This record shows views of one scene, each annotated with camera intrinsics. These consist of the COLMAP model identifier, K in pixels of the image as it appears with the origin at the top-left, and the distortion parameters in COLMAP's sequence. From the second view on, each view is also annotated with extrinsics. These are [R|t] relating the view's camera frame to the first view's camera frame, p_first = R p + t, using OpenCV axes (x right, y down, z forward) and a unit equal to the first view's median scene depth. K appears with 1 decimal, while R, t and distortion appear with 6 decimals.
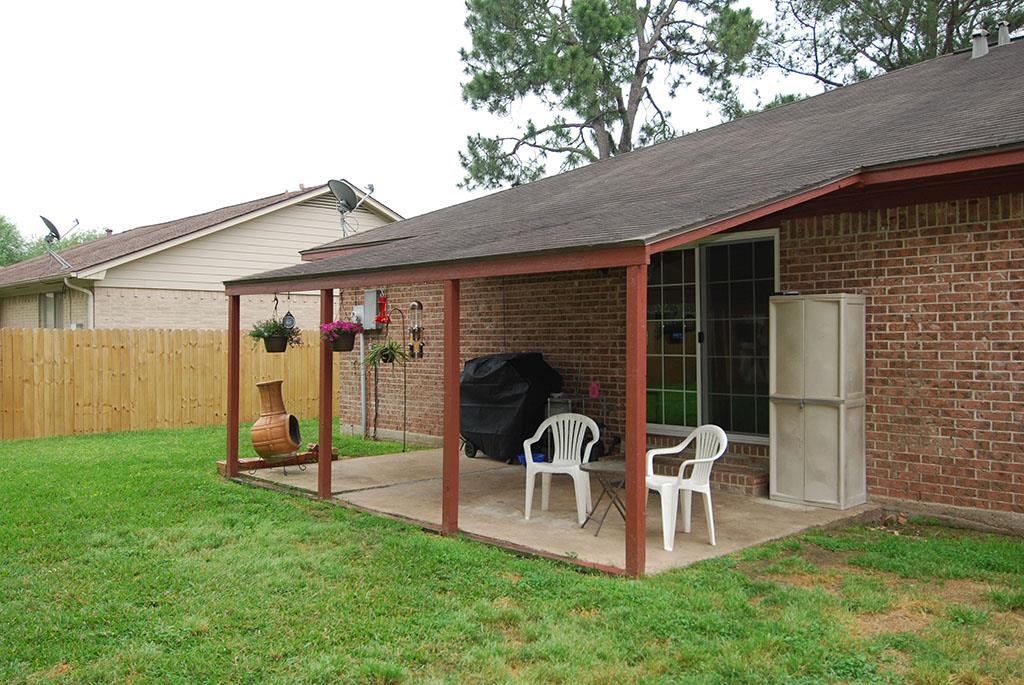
lens RADIAL K [[853.4, 0, 512.0], [0, 853.4, 342.5], [0, 0, 1]] dist [0.001577, 0.000048]
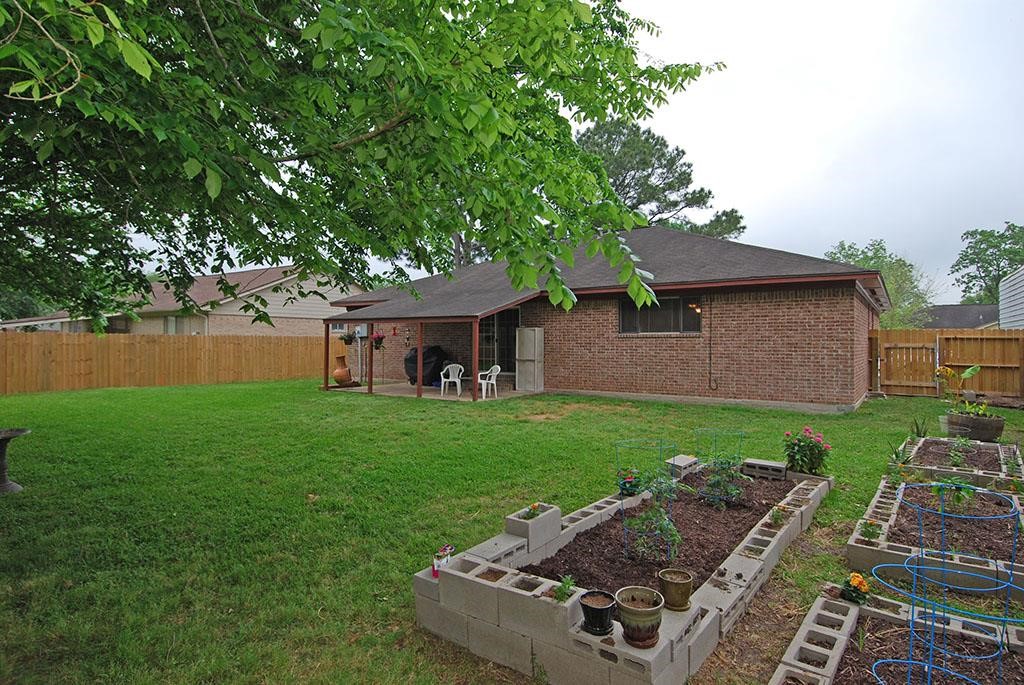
lens RADIAL K [[584.9, 0, 512.0], [0, 584.9, 342.5], [0, 0, 1]] dist [-0.000028, -0.000010]
pose [[0.976980, 0.004109, 0.213292, -0.187343], [-0.003689, 0.999990, -0.002370, 0.006814], [-0.213300, 0.001529, 0.976986, -1.176066]]
